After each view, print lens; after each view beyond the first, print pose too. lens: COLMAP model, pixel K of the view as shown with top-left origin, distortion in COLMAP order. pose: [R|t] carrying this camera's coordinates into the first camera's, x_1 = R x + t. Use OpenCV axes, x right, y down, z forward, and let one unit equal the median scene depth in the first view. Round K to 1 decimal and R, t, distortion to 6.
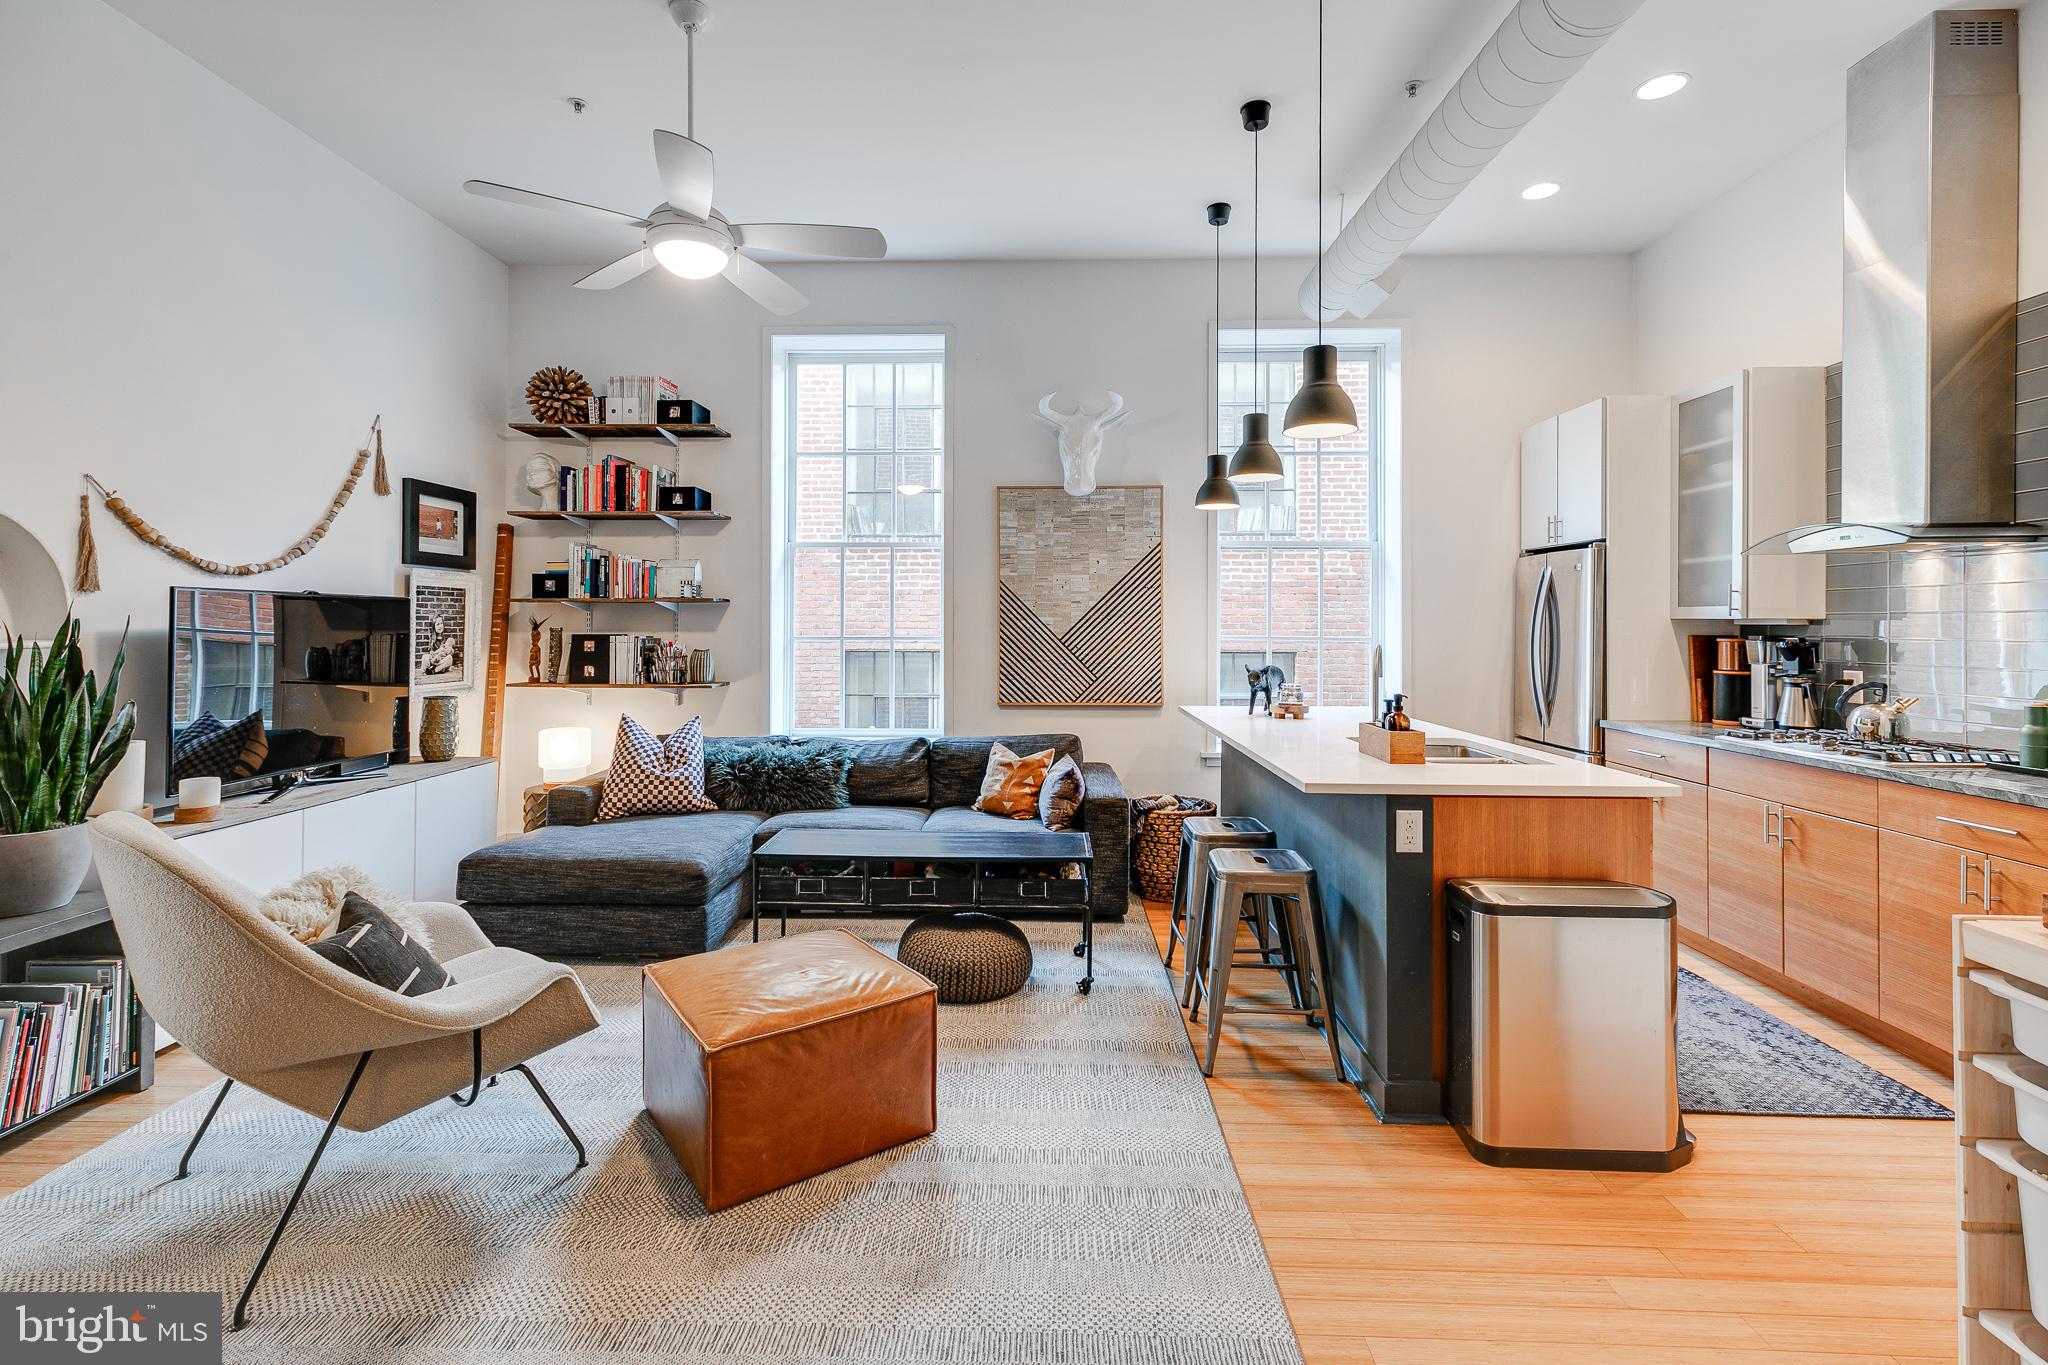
lens RADIAL K [[937.9, 0, 1020.0], [0, 937.9, 623.1], [0, 0, 1]] dist [0.005805, 0.000880]
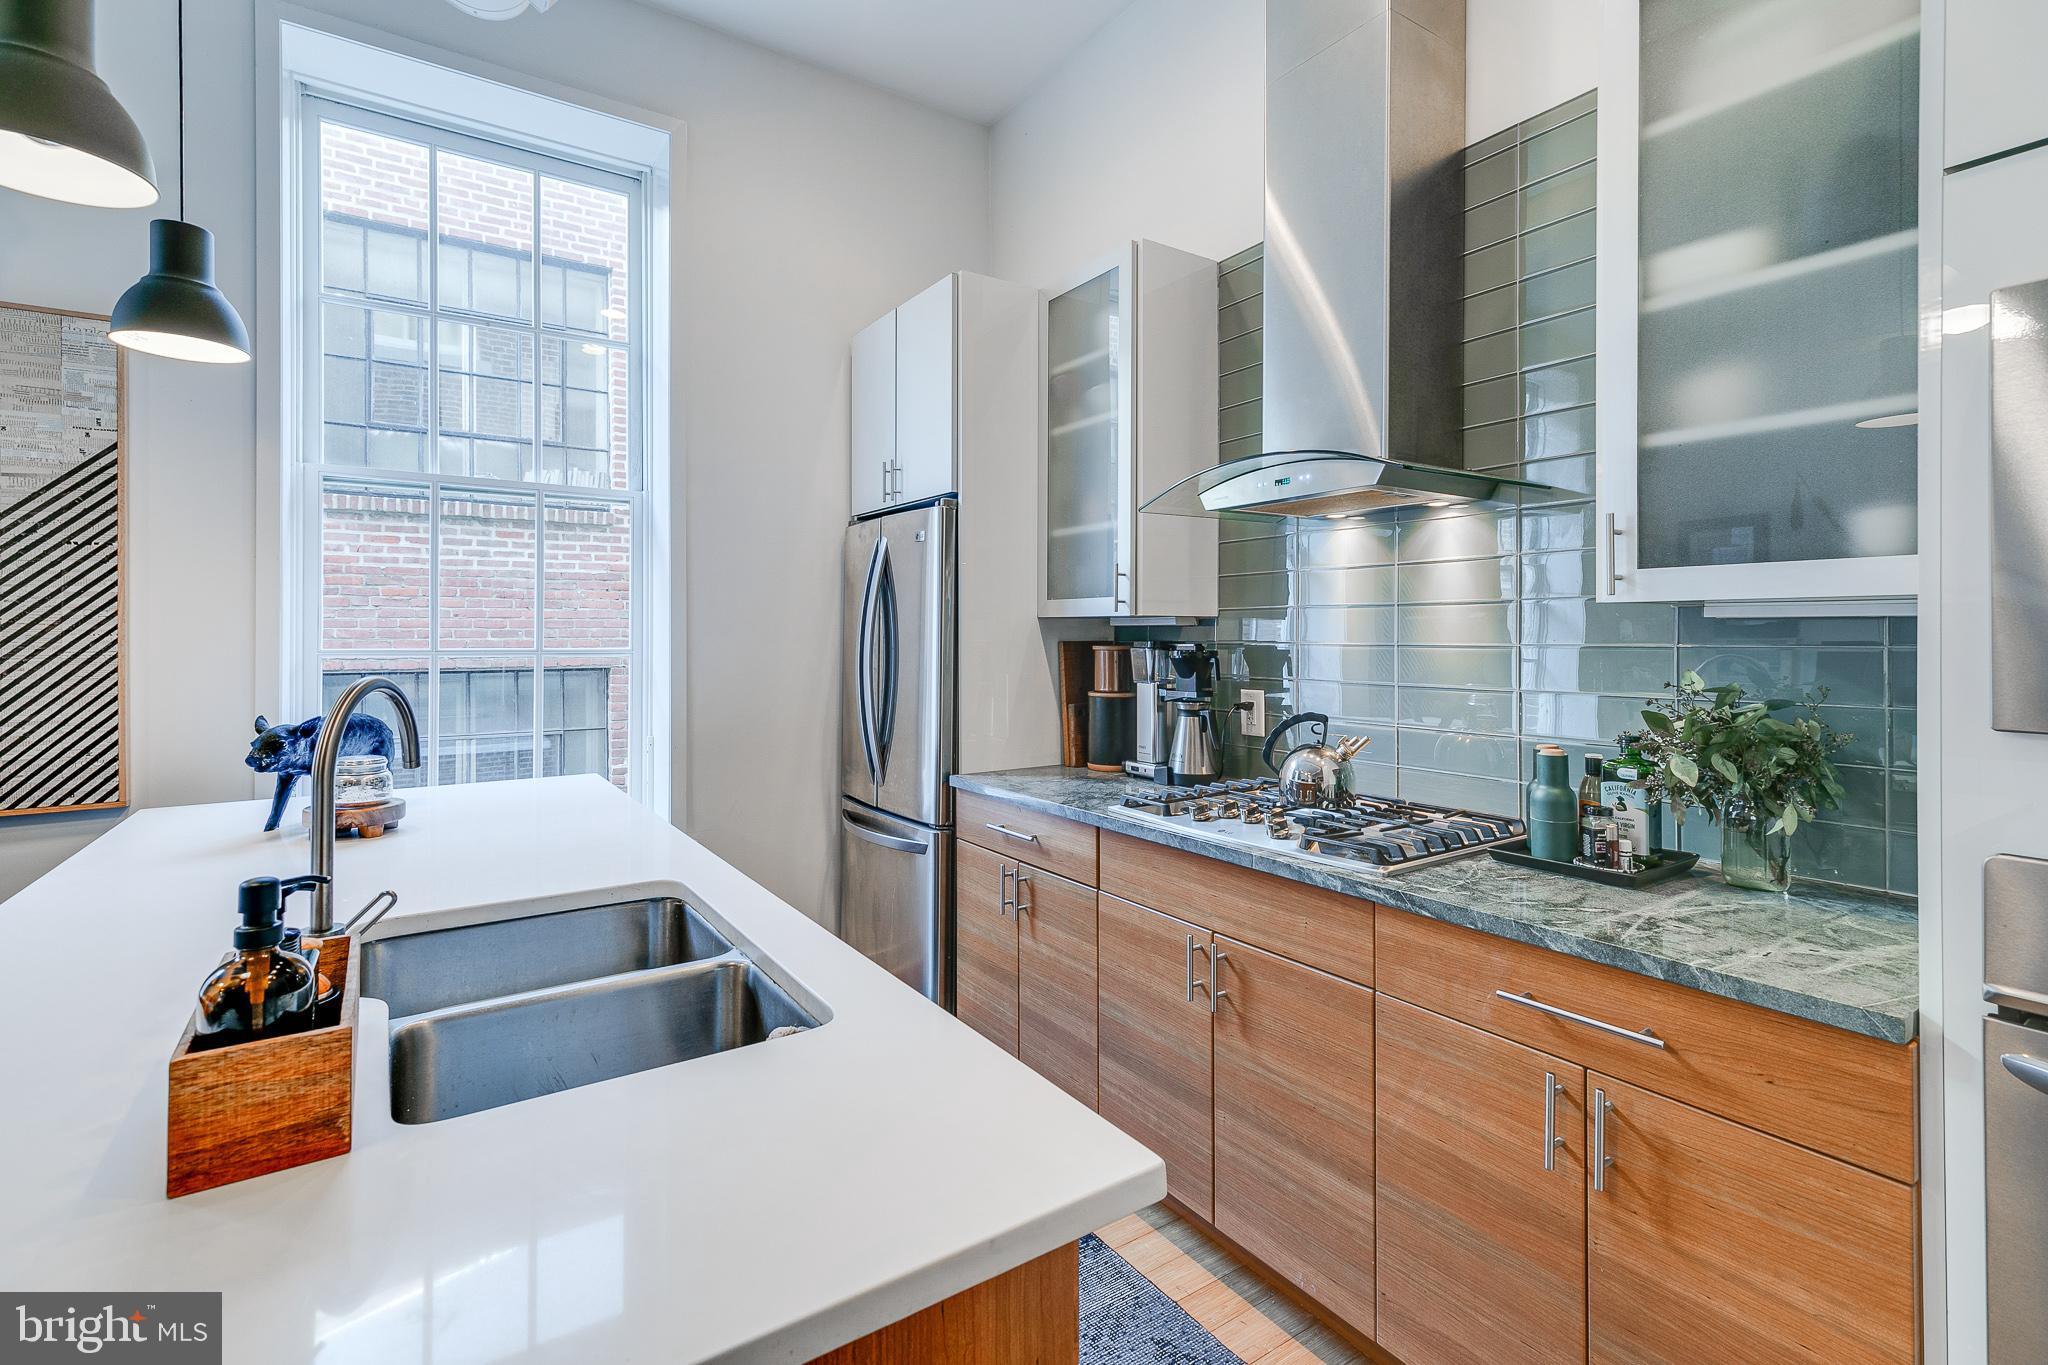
lens RADIAL K [[937.9, 0, 1020.0], [0, 937.9, 623.1], [0, 0, 1]] dist [0.005805, 0.000880]
pose [[0.814039, 0.004656, 0.580791, 0.293549], [0.000651, 0.999960, -0.008930, 0.005852], [-0.580809, 0.007647, 0.814004, 0.465514]]
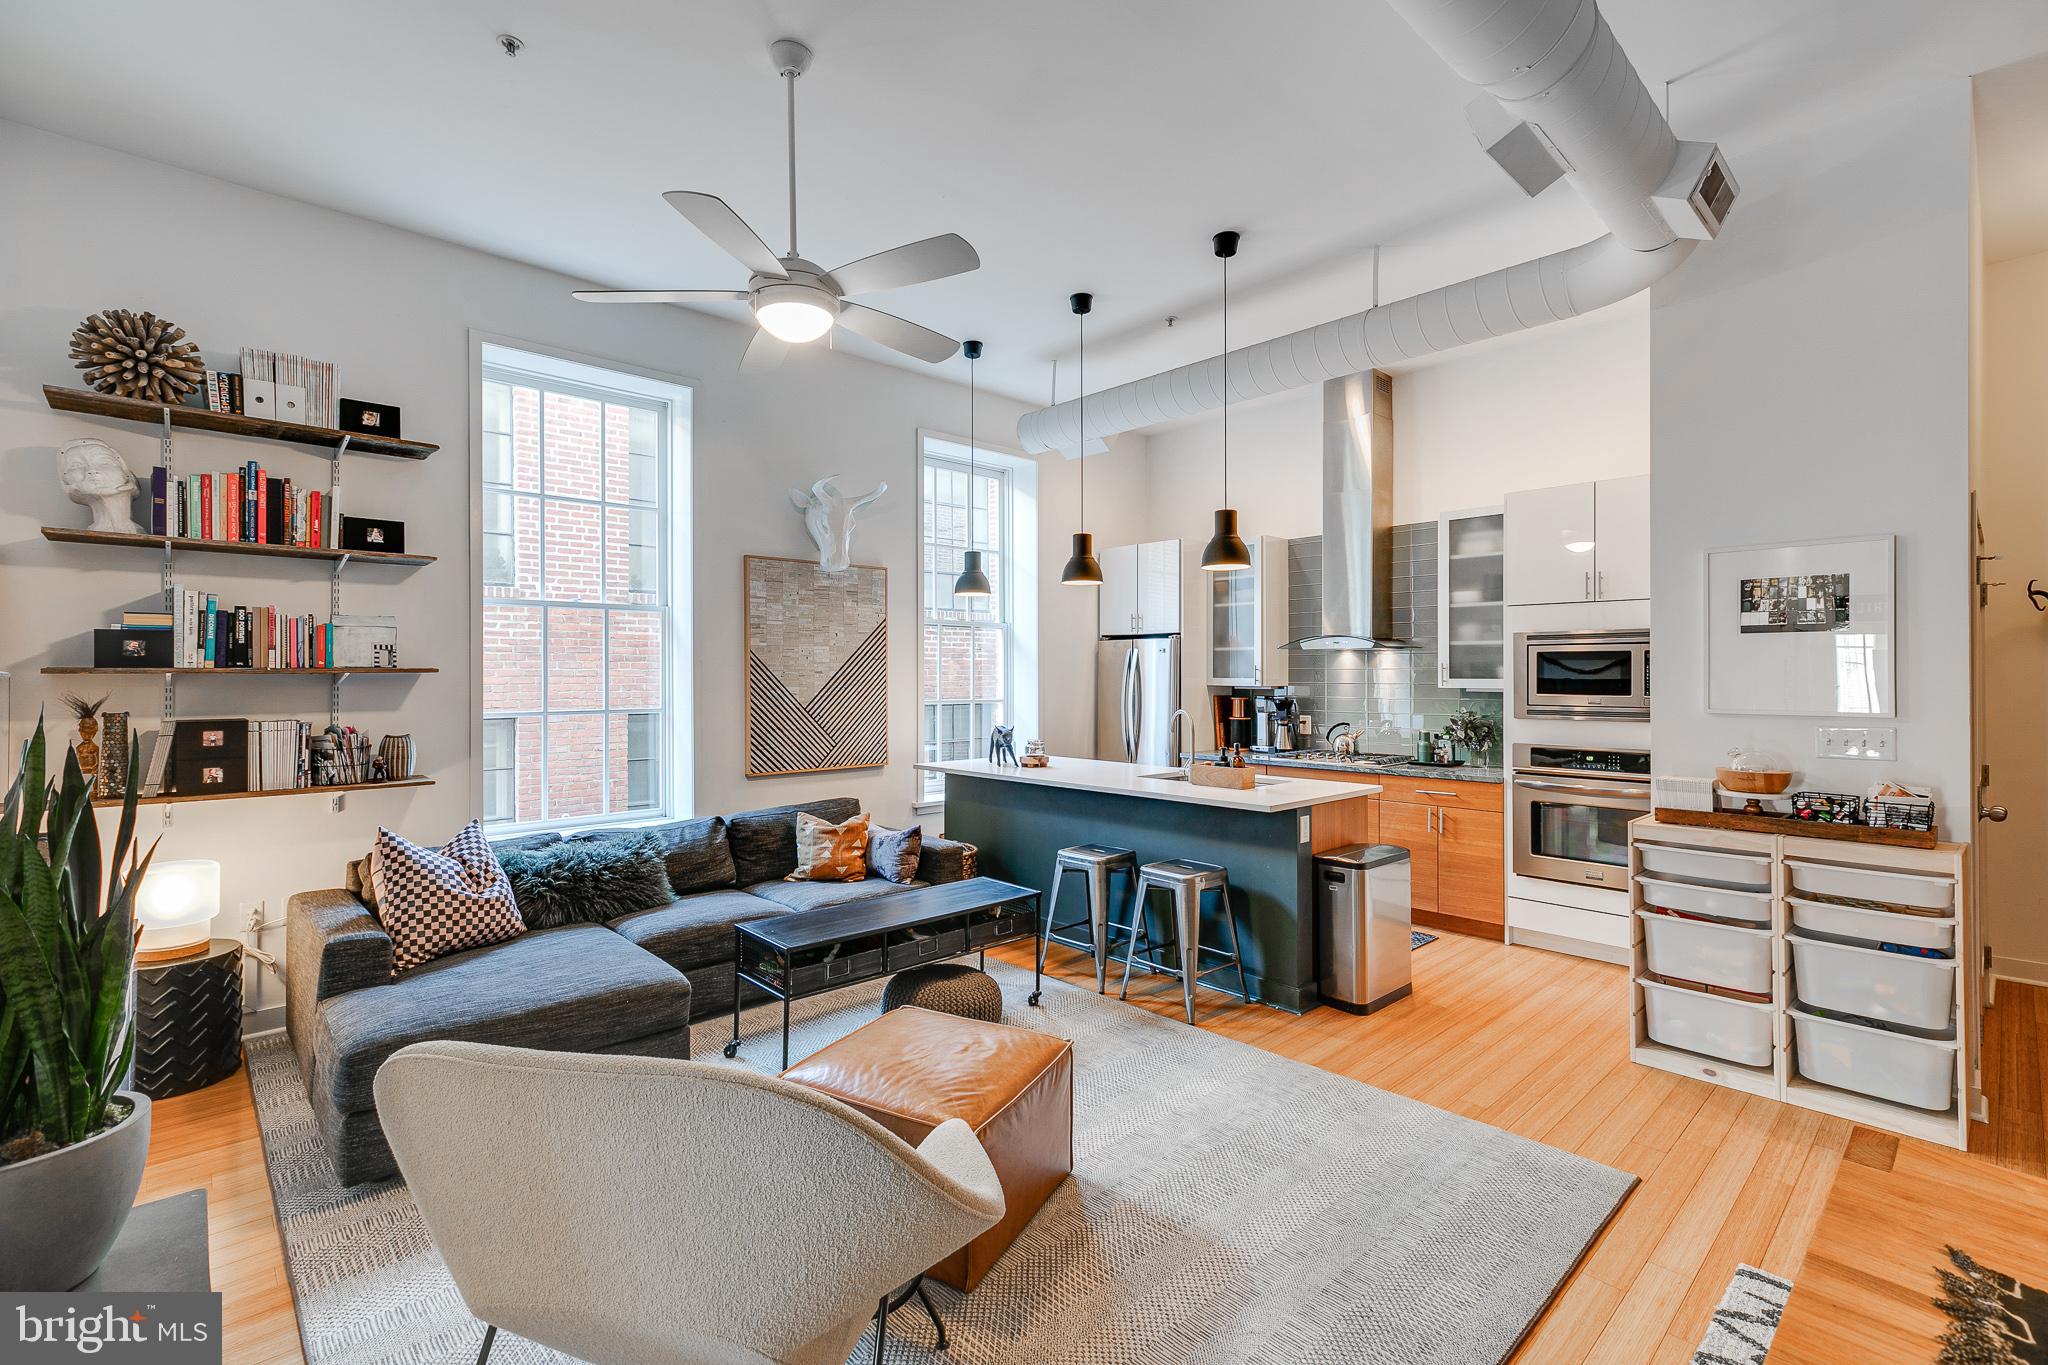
lens RADIAL K [[923.6, 0, 1022.1], [0, 923.6, 666.8], [0, 0, 1]] dist [0.013481, 0.000178]
pose [[0.709137, 0.003277, 0.705063, -0.622448], [0.000251, 0.999988, -0.004900, -0.028304], [-0.705071, 0.003652, 0.709128, 0.131119]]
